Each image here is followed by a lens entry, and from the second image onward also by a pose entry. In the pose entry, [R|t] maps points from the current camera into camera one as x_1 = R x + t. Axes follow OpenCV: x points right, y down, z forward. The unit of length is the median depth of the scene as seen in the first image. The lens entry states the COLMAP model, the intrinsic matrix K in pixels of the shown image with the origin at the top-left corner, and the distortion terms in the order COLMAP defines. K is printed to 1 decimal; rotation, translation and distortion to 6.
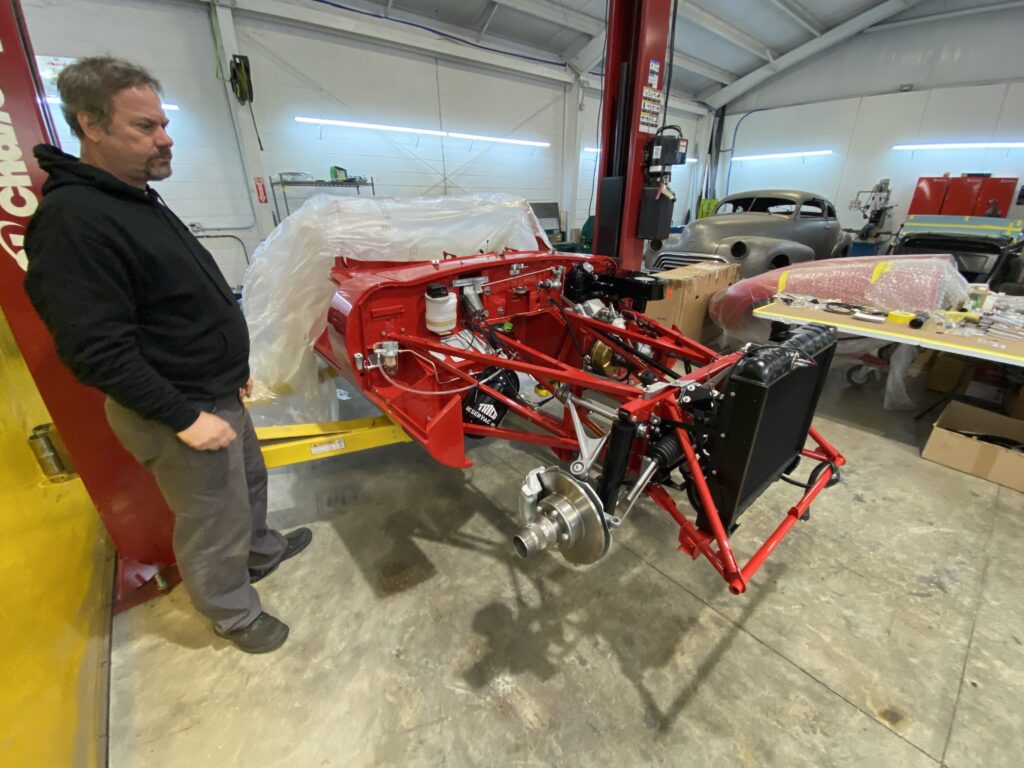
lens RADIAL K [[415.6, 0, 513.8], [0, 415.6, 380.0], [0, 0, 1]] dist [-0.027019, 0.000004]
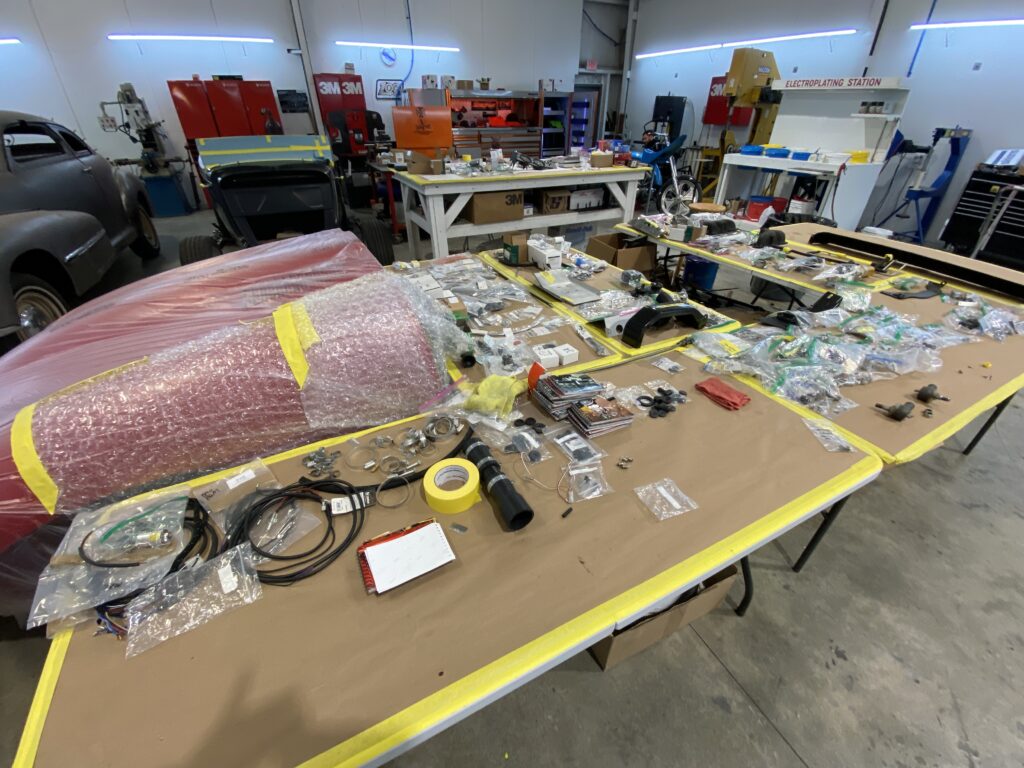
lens RADIAL K [[415.6, 0, 512.6], [0, 415.6, 383.6], [0, 0, 1]] dist [-0.027019, 0.000004]
pose [[0.219081, -0.538741, 0.813487, 0.242077], [0.386615, 0.813429, 0.434582, -0.121675], [-0.895842, 0.219297, 0.386492, 0.259137]]
